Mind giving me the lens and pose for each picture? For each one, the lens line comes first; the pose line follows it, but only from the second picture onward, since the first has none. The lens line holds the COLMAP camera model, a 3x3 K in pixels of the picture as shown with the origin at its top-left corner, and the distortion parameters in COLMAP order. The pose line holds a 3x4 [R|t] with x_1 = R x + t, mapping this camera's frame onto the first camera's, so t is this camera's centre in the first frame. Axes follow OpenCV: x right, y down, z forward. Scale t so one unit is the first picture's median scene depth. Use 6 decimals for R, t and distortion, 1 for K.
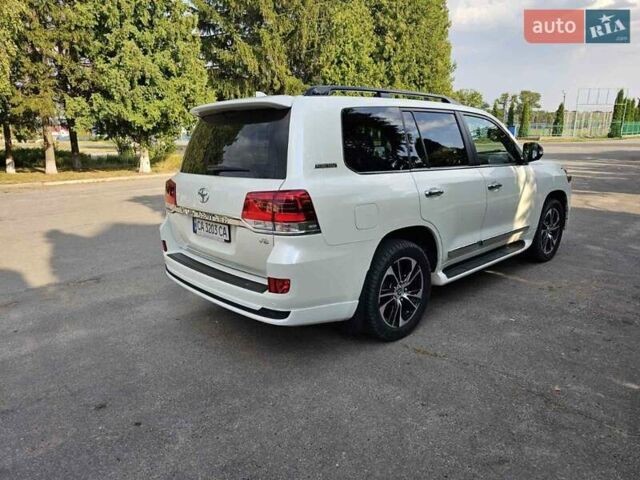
lens RADIAL K [[452.6, 0, 320.0], [0, 452.6, 240.4], [0, 0, 1]] dist [0.012606, -0.009878]
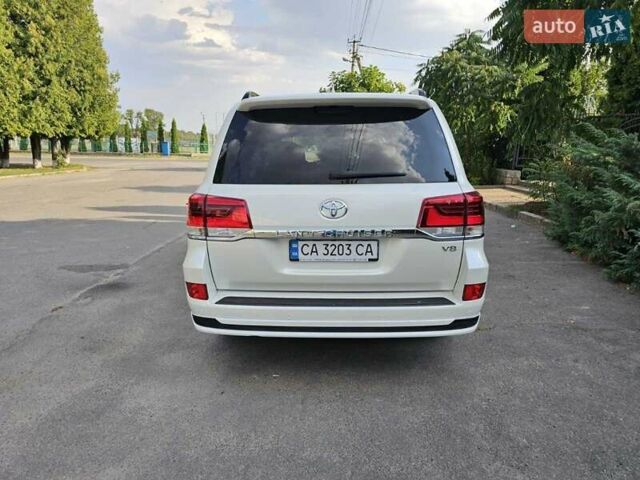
lens RADIAL K [[452.6, 0, 319.4], [0, 452.6, 238.6], [0, 0, 1]] dist [0.012606, -0.009878]
pose [[0.665746, -0.112549, 0.737642, -0.156545], [0.142086, 0.989593, 0.022754, -0.012529], [-0.732526, 0.089661, 0.674809, 0.088499]]
